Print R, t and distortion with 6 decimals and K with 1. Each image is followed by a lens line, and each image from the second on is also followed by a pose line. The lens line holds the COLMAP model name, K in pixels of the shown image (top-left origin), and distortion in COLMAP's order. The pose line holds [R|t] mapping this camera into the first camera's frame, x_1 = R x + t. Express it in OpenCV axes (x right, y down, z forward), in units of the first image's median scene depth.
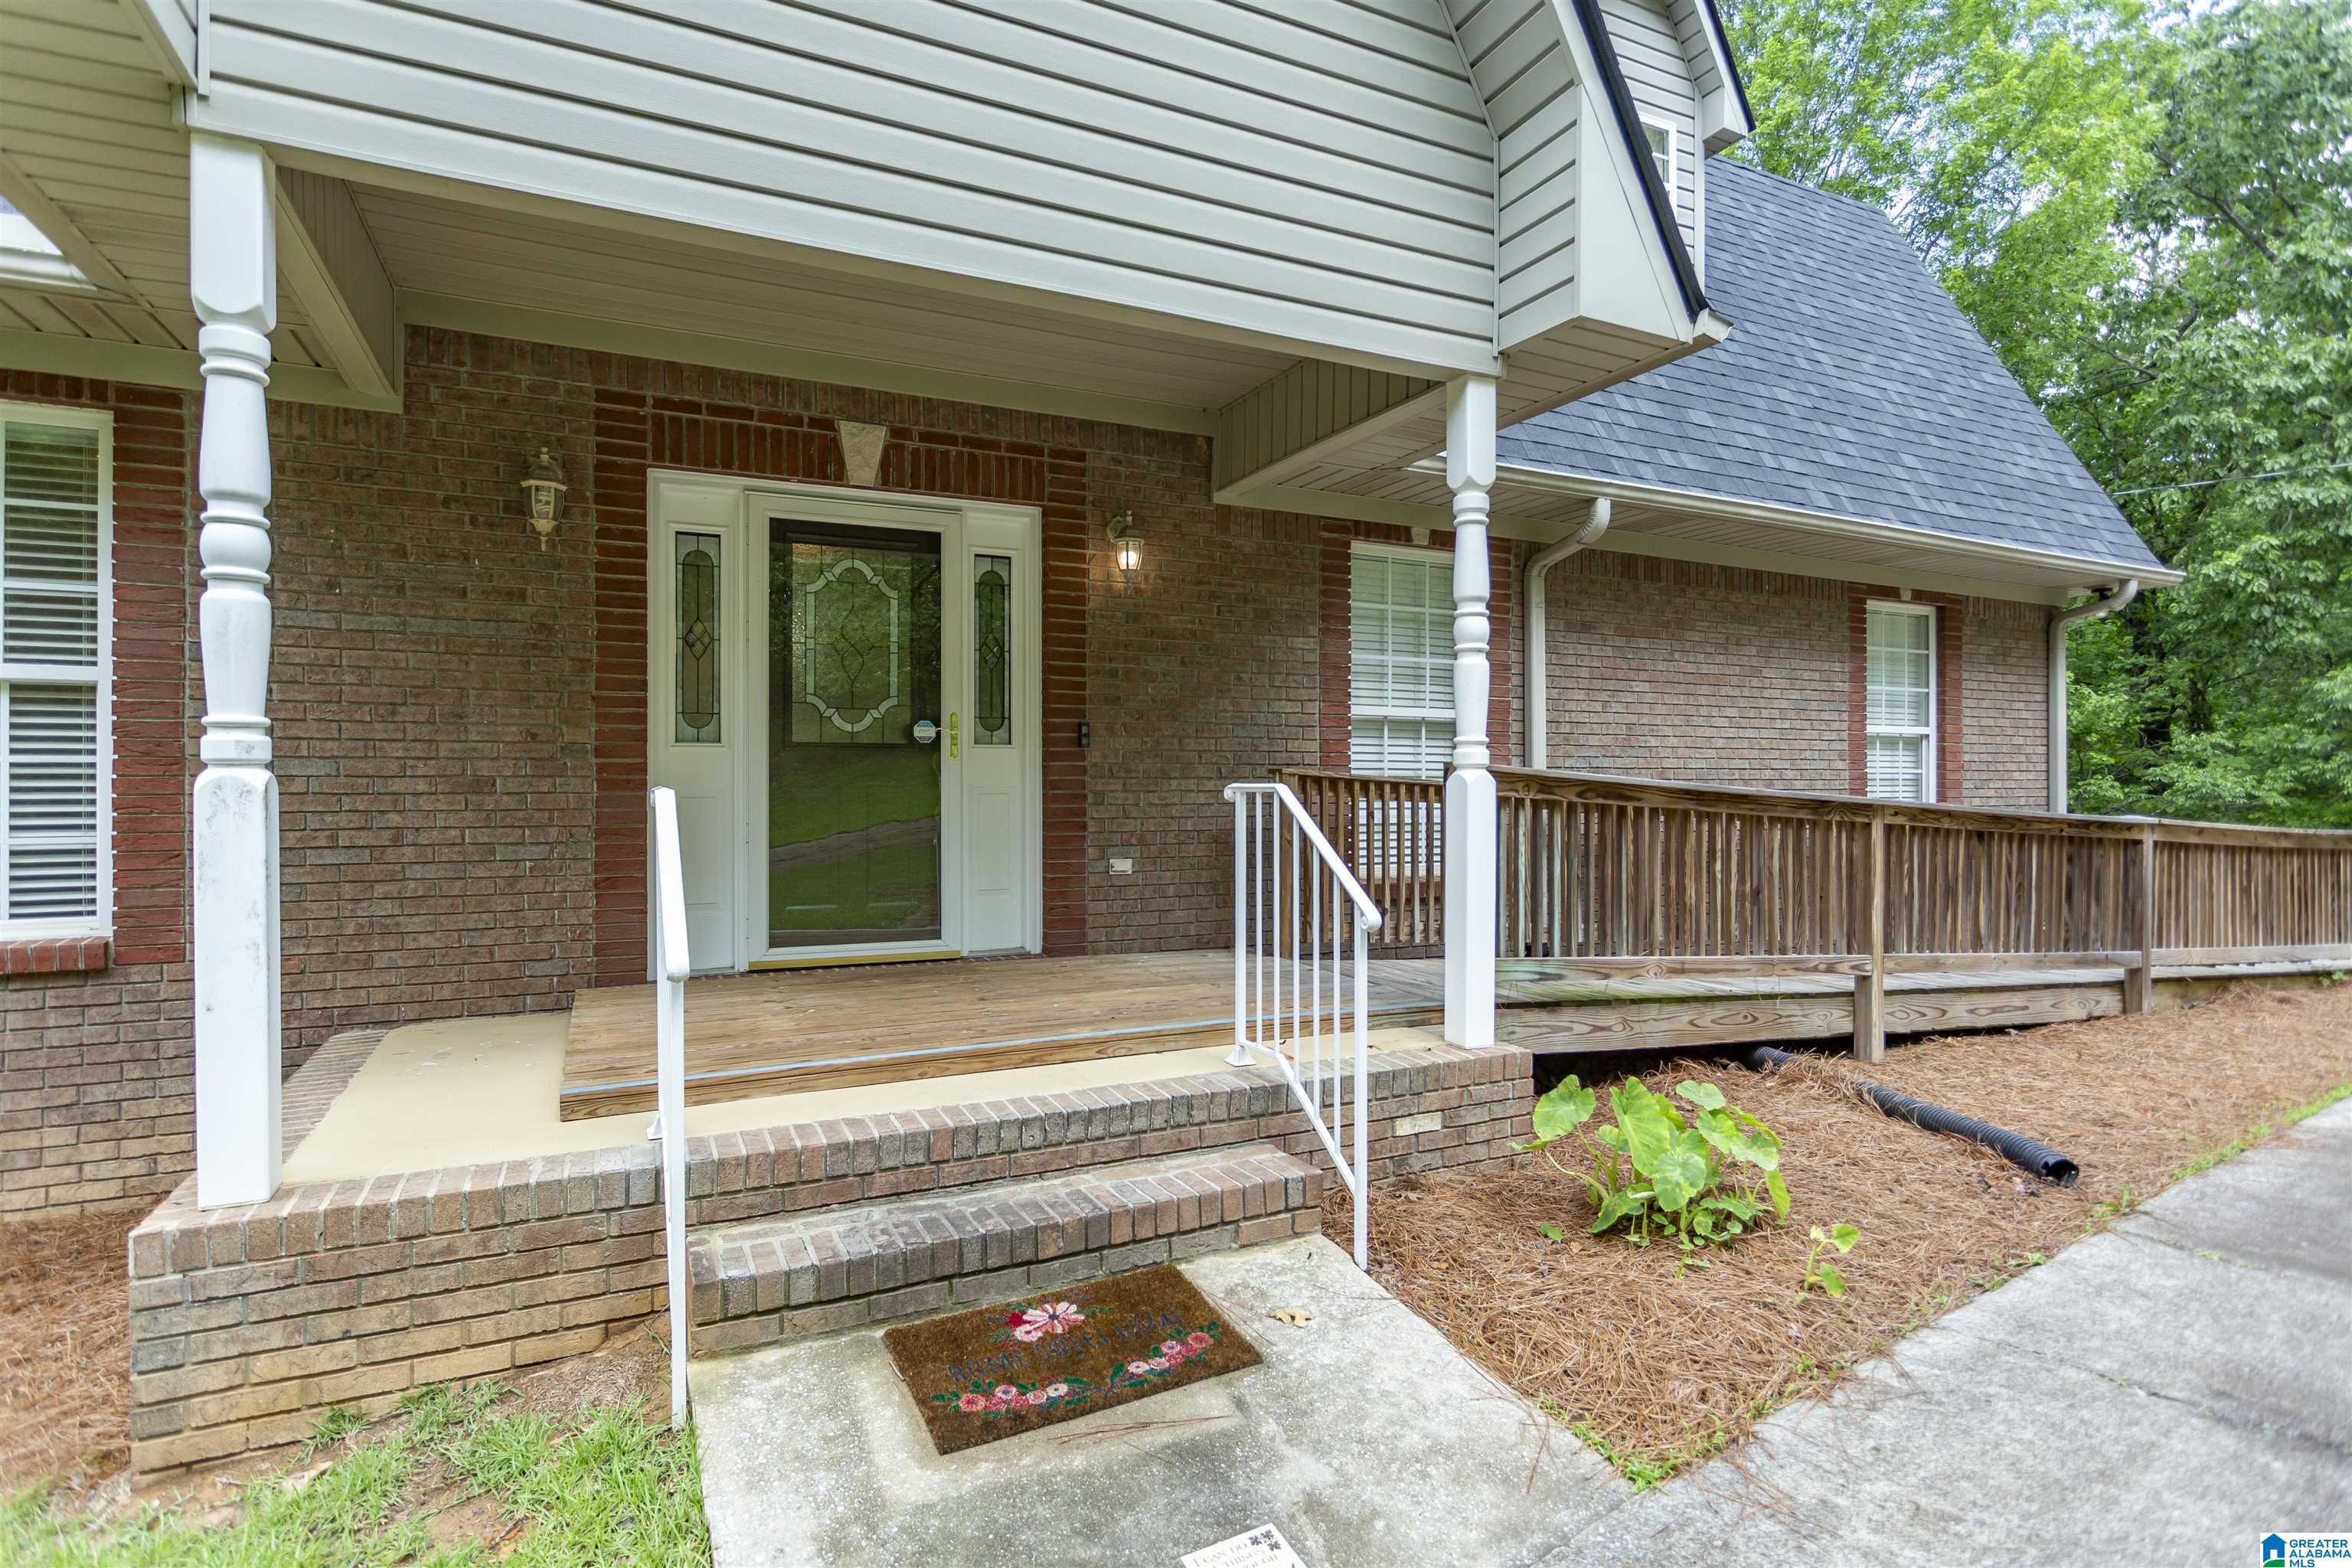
lens RADIAL K [[1186.4, 0, 1175.0], [0, 1186.4, 776.6], [0, 0, 1]] dist [0.005144, 0.000347]
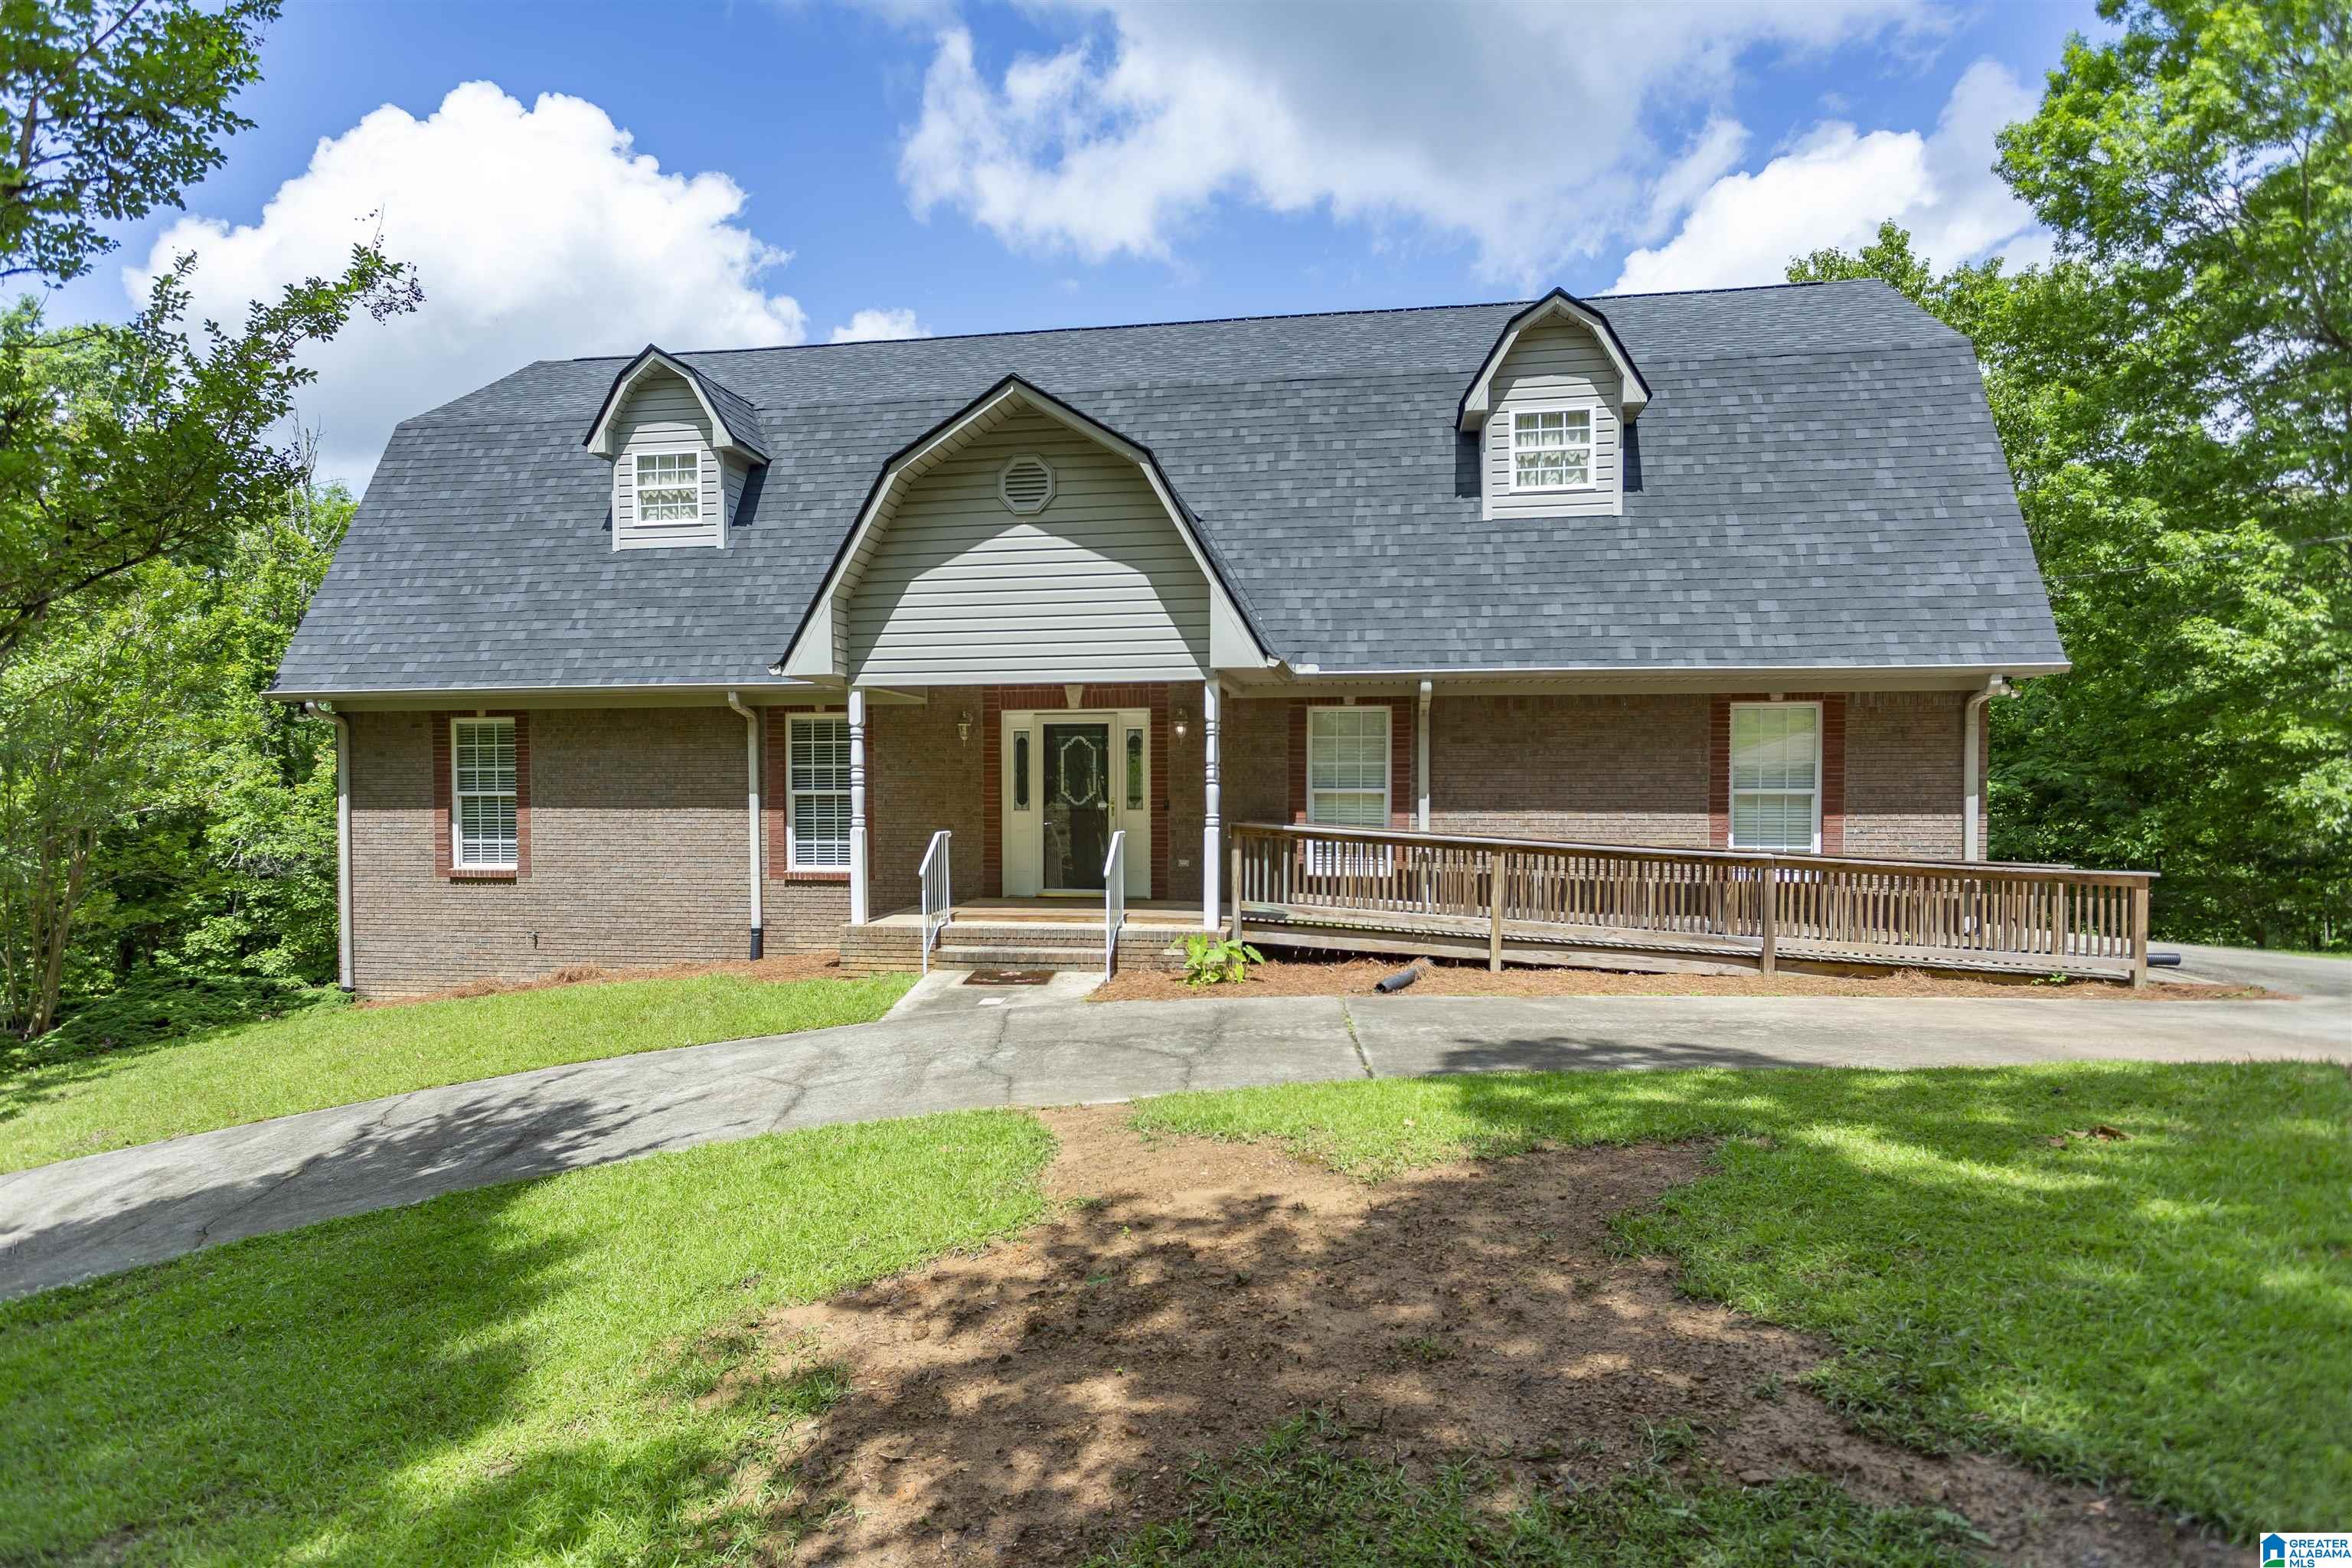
lens RADIAL K [[1267.4, 0, 1138.9], [0, 1267.4, 826.8], [0, 0, 1]] dist [0.001934, 0.005252]
pose [[0.812493, 0.015230, -0.582772, 1.186996], [0.004490, 0.999466, 0.032380, -0.065741], [0.582954, -0.028925, 0.811990, -0.938108]]
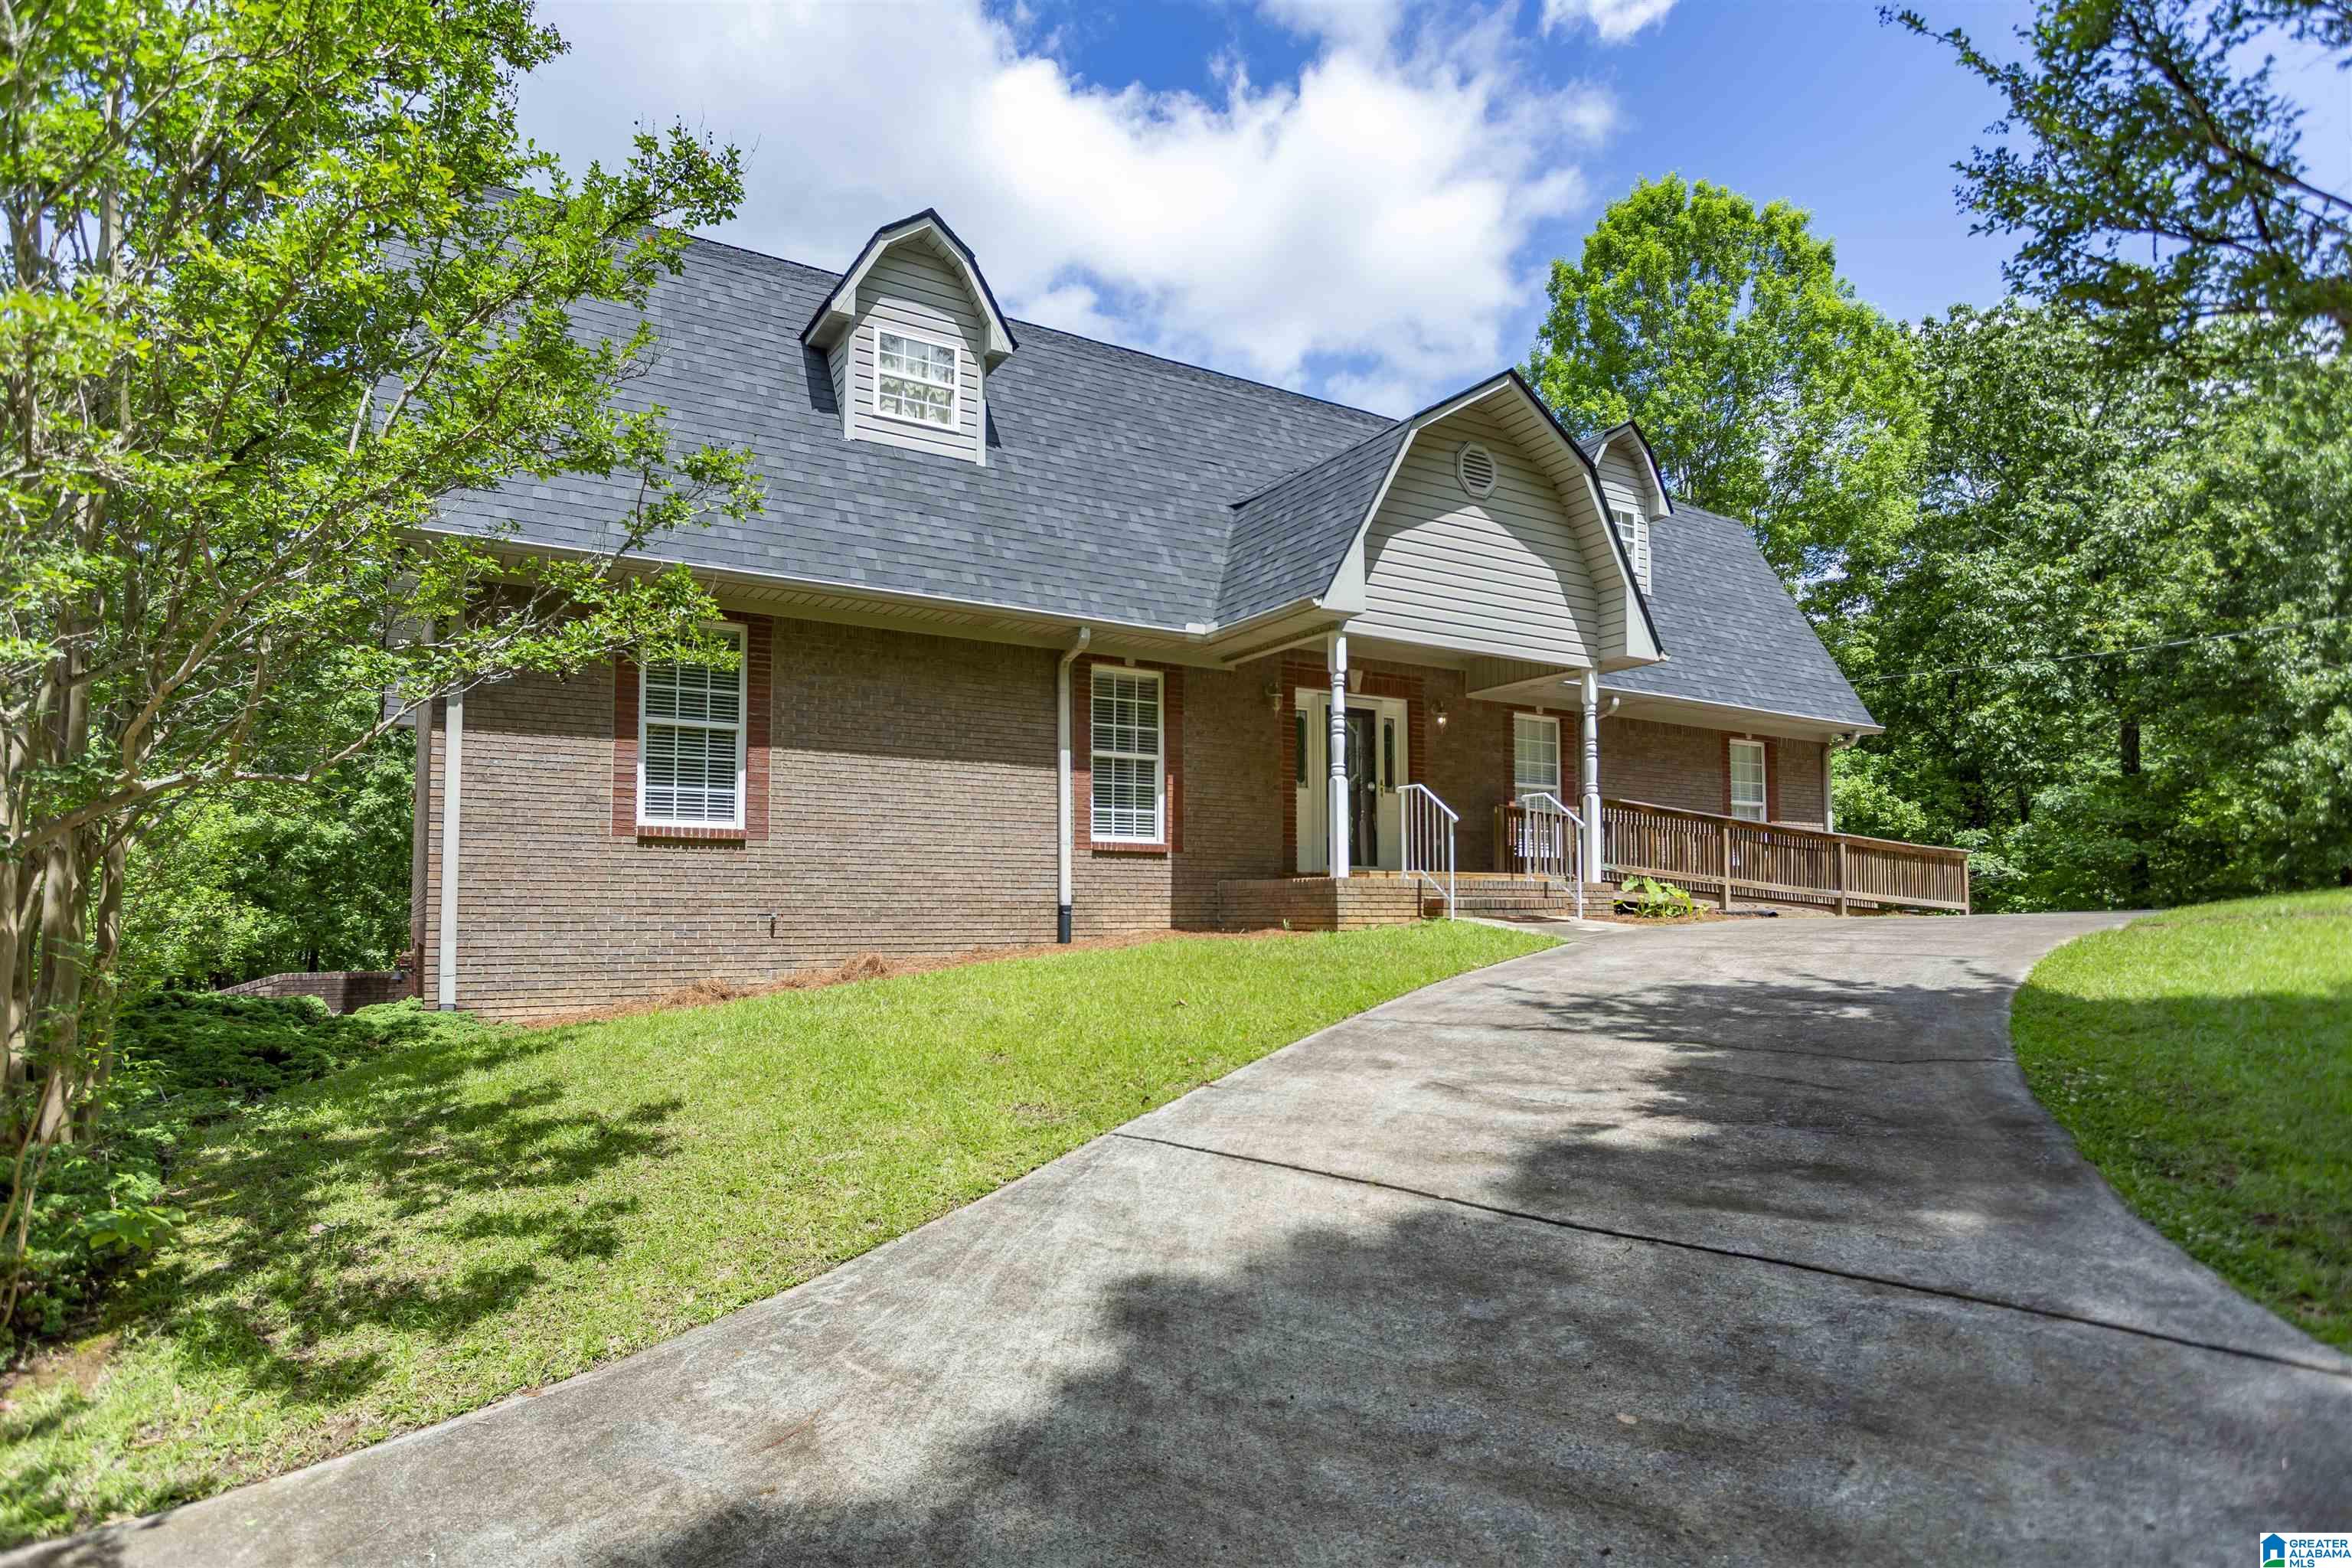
lens RADIAL K [[1267.4, 0, 1165.8], [0, 1267.4, 855.7], [0, 0, 1]] dist [0.001934, 0.005252]
pose [[0.997336, 0.005896, 0.072707, -0.734132], [-0.002779, 0.999075, -0.042905, 0.200427], [-0.072892, 0.042589, 0.996430, -1.475365]]
